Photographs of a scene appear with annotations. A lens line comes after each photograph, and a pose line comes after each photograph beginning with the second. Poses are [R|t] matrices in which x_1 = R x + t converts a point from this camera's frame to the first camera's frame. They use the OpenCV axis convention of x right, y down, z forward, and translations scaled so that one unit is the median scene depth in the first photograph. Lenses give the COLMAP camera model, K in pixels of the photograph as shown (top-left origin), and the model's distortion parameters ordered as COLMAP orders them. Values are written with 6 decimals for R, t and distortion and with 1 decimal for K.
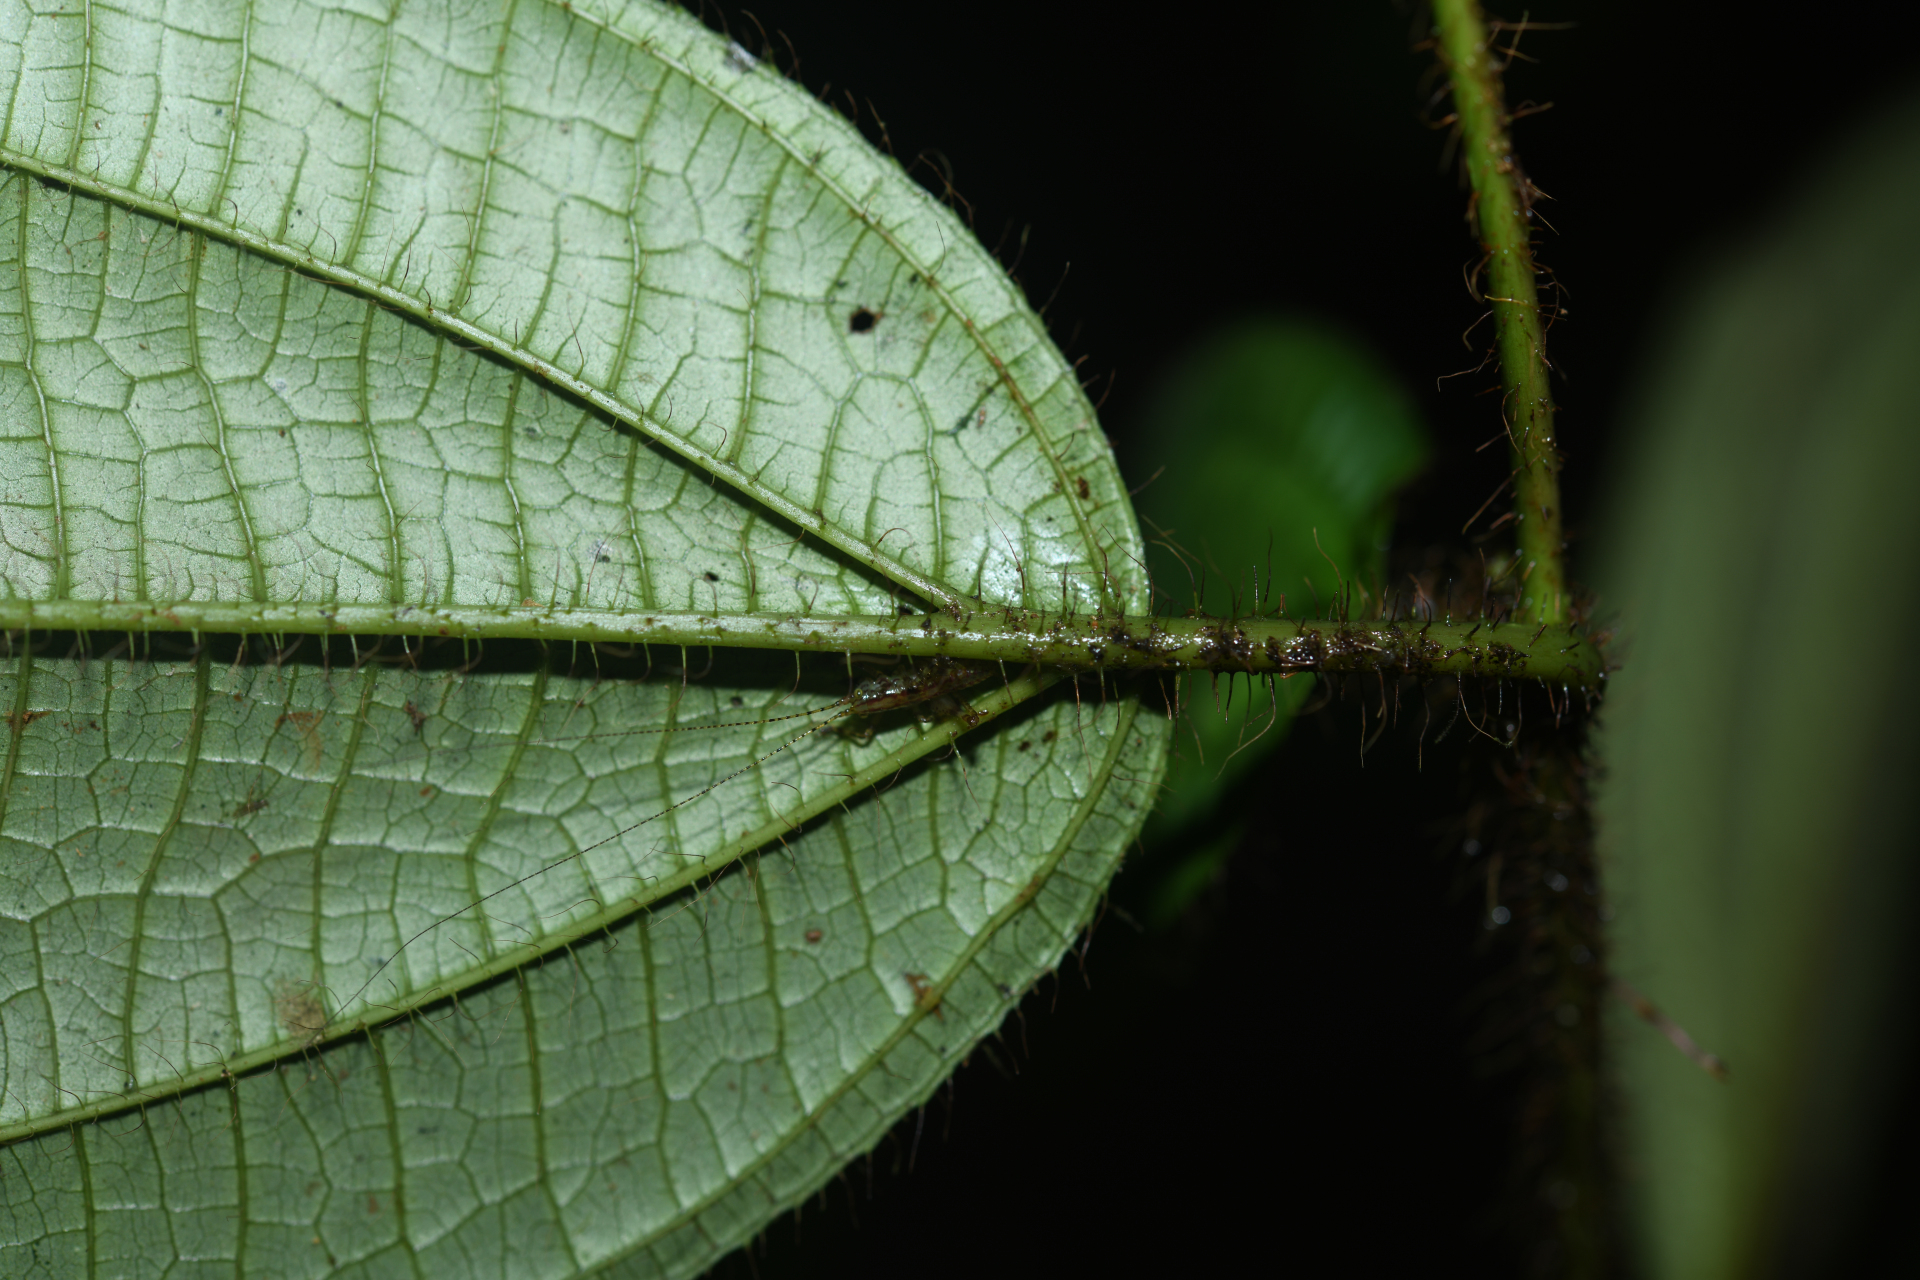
lens RADIAL K [[3731.3, 0, 963.2], [0, 3731.3, 630.8], [0, 0, 1]] dist [0.020422, 0.000000]
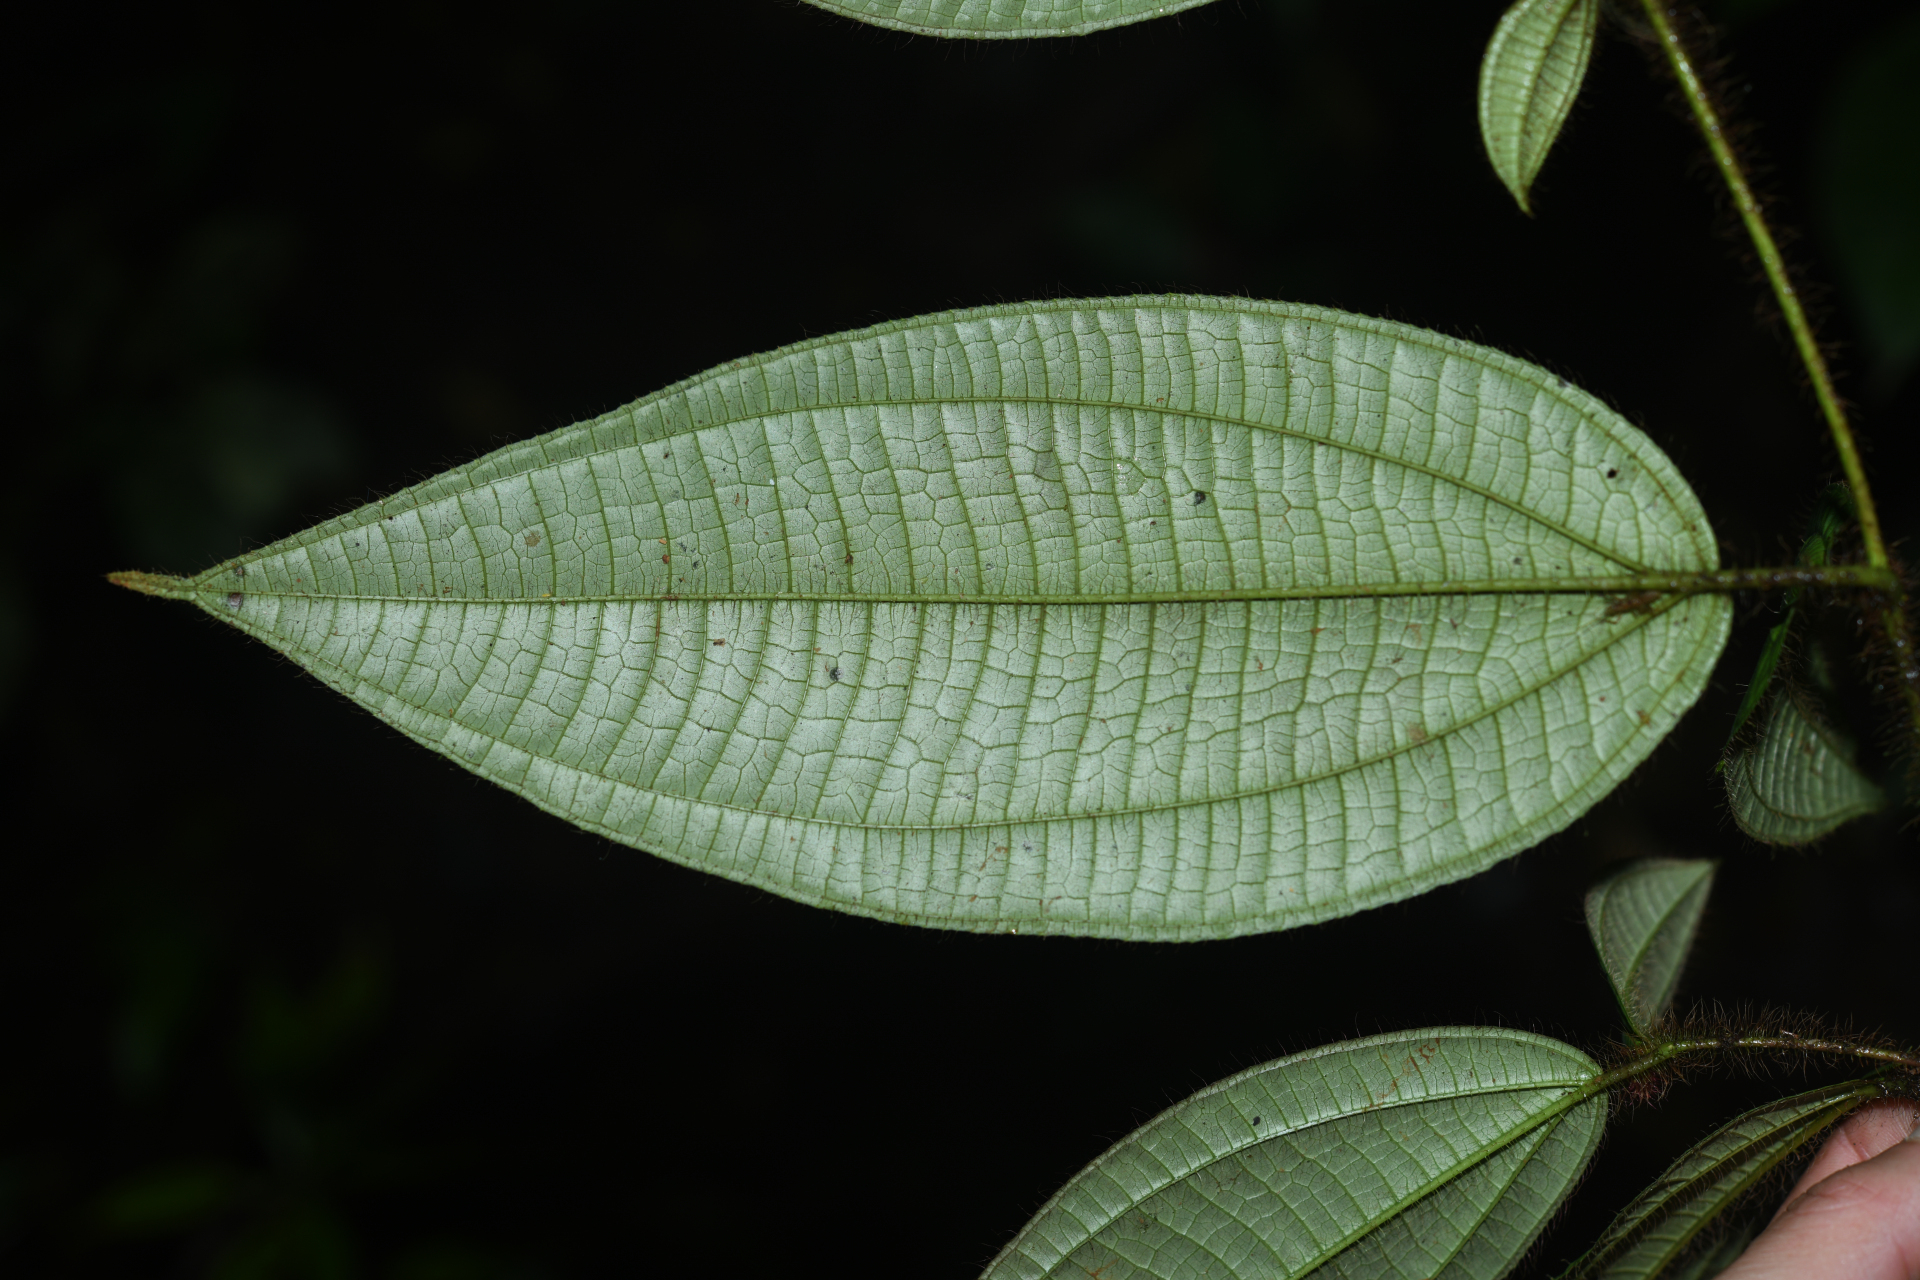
lens RADIAL K [[3731.3, 0, 964.4], [0, 3731.3, 640.9], [0, 0, 1]] dist [0.020422, 0.000000]
pose [[0.949063, -0.053786, -0.310463, 0.370998], [0.010247, 0.990070, -0.140199, 0.423123], [0.314921, 0.129876, 0.940190, -1.729972]]
